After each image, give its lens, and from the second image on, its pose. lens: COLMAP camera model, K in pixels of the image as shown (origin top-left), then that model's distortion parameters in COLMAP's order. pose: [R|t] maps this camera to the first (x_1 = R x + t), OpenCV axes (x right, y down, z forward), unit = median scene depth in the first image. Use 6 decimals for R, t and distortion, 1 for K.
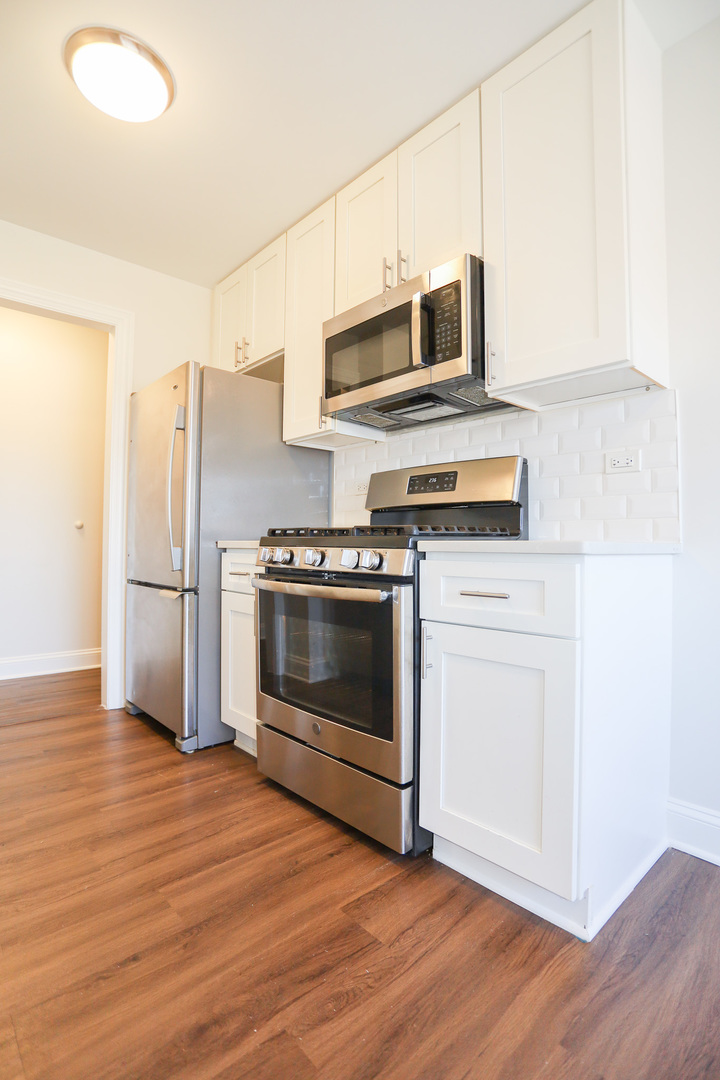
lens RADIAL K [[532.9, 0, 364.8], [0, 532.9, 538.8], [0, 0, 1]] dist [-0.062343, 0.021485]
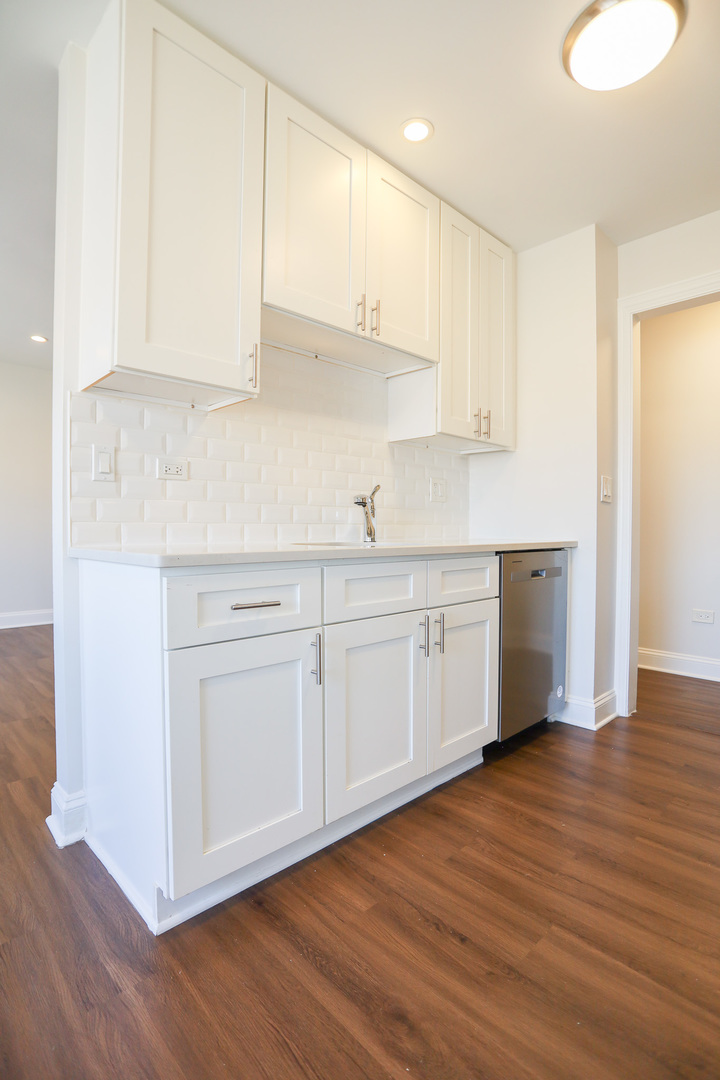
lens RADIAL K [[532.9, 0, 364.8], [0, 532.9, 538.8], [0, 0, 1]] dist [-0.062343, 0.021485]
pose [[0.022904, 0.014866, -0.999627, 0.435872], [0.005713, 0.999871, 0.015000, -0.033591], [0.999721, -0.006054, 0.022817, 0.536111]]
